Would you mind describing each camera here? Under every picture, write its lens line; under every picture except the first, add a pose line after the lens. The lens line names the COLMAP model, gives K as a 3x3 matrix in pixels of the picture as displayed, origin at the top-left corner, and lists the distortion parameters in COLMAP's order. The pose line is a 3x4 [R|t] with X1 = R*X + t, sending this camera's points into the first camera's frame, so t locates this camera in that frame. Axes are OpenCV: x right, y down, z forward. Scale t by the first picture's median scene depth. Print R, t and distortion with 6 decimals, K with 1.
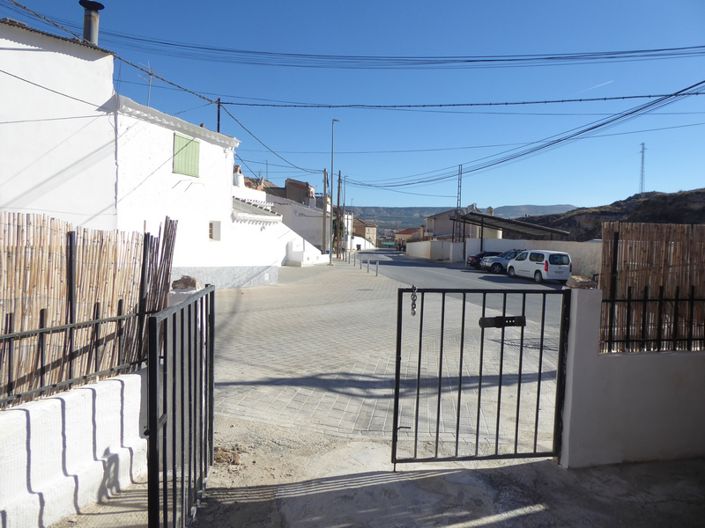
lens RADIAL K [[501.8, 0, 348.4], [0, 501.8, 263.9], [0, 0, 1]] dist [-0.039334, 0.016662]
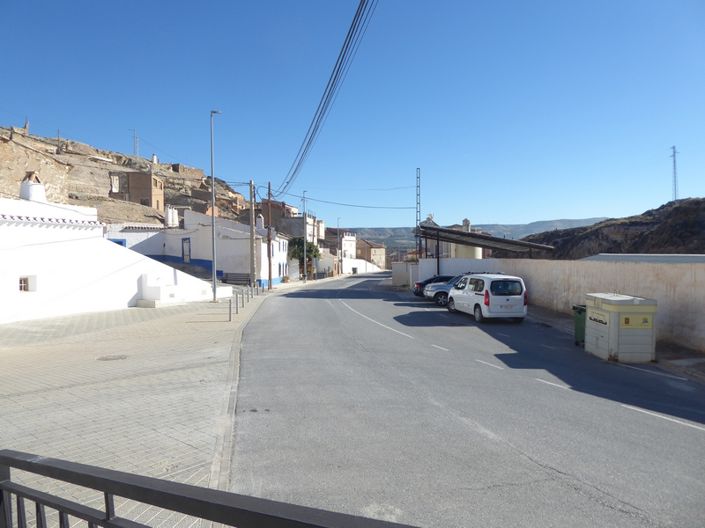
lens RADIAL K [[501.8, 0, 356.7], [0, 501.8, 261.1], [0, 0, 1]] dist [-0.039334, 0.016662]
pose [[0.997847, -0.034333, -0.055874, 0.148168], [0.031538, 0.998243, -0.050154, -0.009944], [0.057498, 0.048284, 0.997177, 0.173534]]
